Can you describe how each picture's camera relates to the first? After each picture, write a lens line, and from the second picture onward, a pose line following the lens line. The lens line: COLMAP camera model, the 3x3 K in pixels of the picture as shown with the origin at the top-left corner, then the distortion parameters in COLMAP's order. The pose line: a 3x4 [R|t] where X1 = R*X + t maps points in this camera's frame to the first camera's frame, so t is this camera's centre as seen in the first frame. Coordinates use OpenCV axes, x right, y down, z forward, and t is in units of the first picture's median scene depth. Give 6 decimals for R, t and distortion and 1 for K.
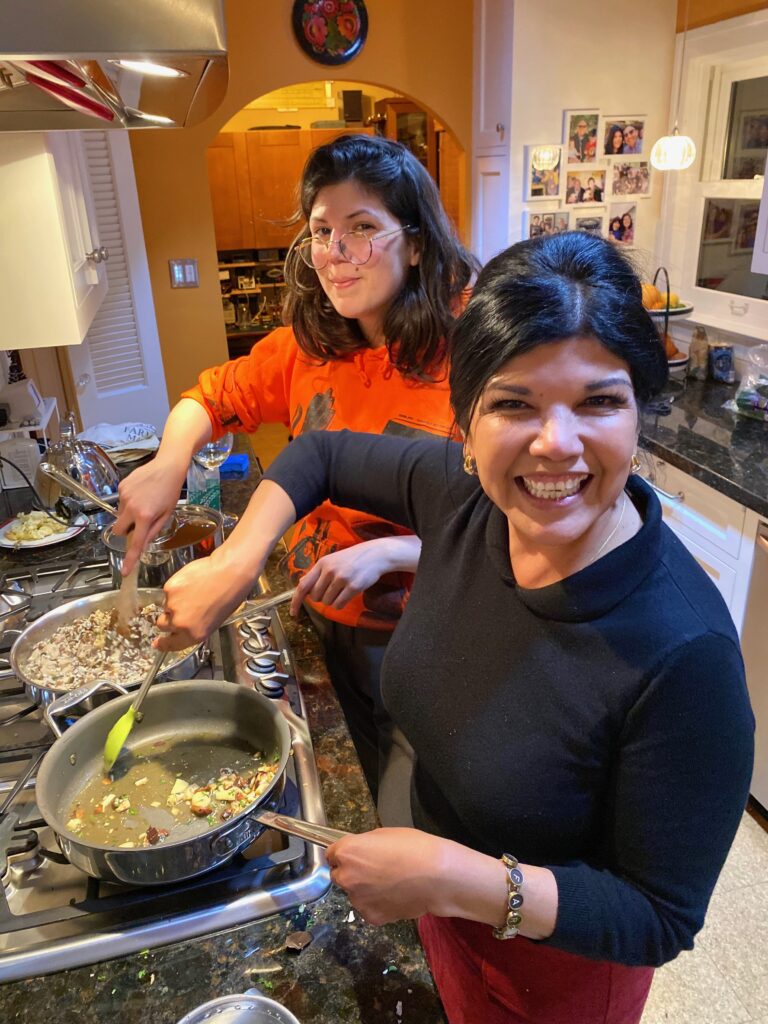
lens RADIAL K [[789.0, 0, 381.5], [0, 789.0, 502.2], [0, 0, 1]] dist [-0.016754, 0.026913]
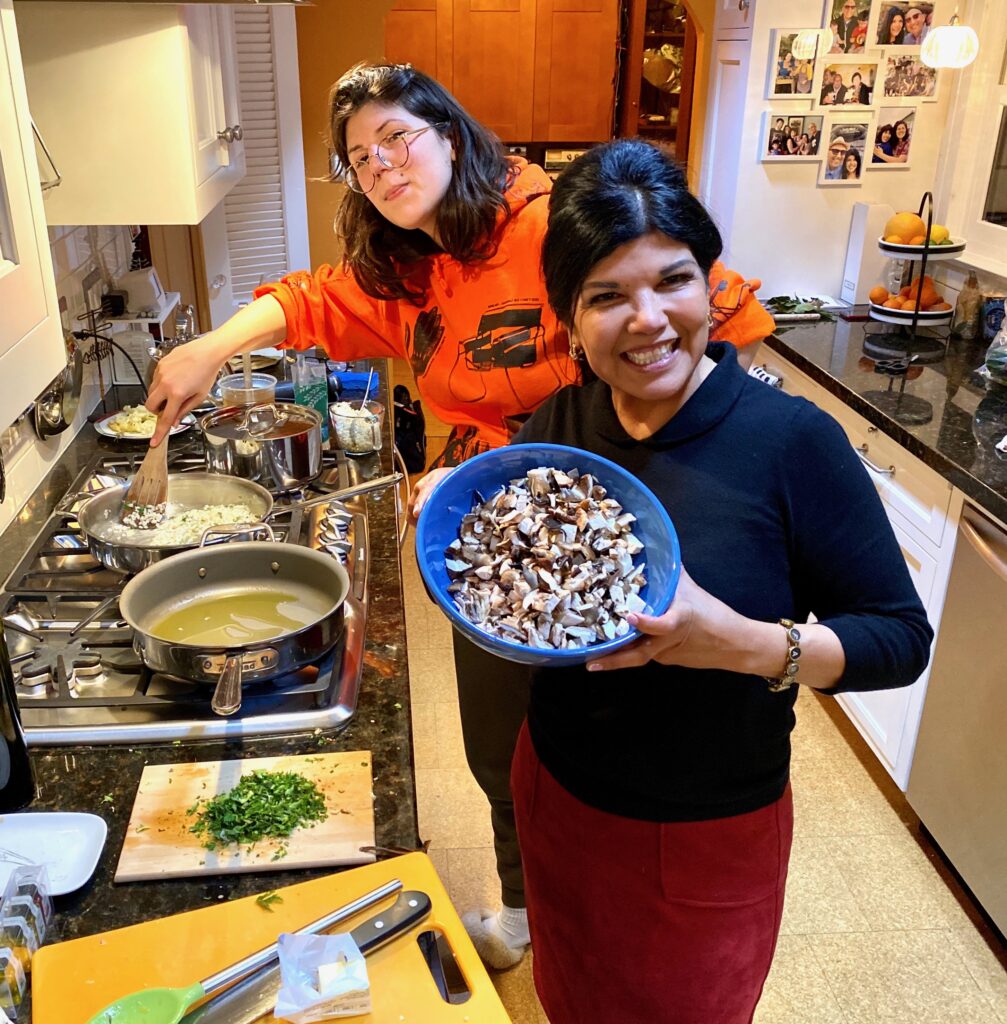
lens RADIAL K [[1071.5, 0, 471.3], [0, 1071.5, 519.3], [0, 0, 1]] dist [0.008181, 0.000000]
pose [[0.985621, 0.103995, -0.133178, 0.077830], [-0.101193, 0.994482, 0.027659, 0.042600], [0.135319, -0.013785, 0.990706, -0.127290]]
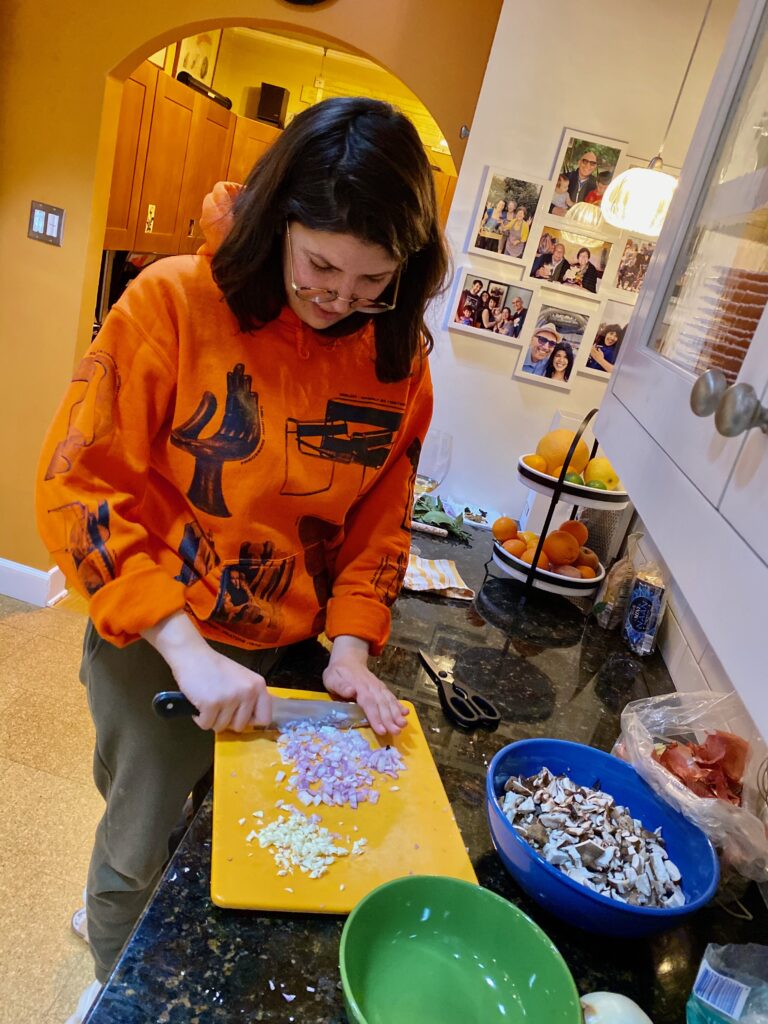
lens RADIAL K [[789.0, 0, 382.2], [0, 789.0, 516.7], [0, 0, 1]] dist [-0.016754, 0.026913]
pose [[0.883879, 0.370216, -0.285829, 0.388340], [-0.397193, 0.916830, -0.040742, -0.139333], [0.246973, 0.149540, 0.957414, 0.421721]]
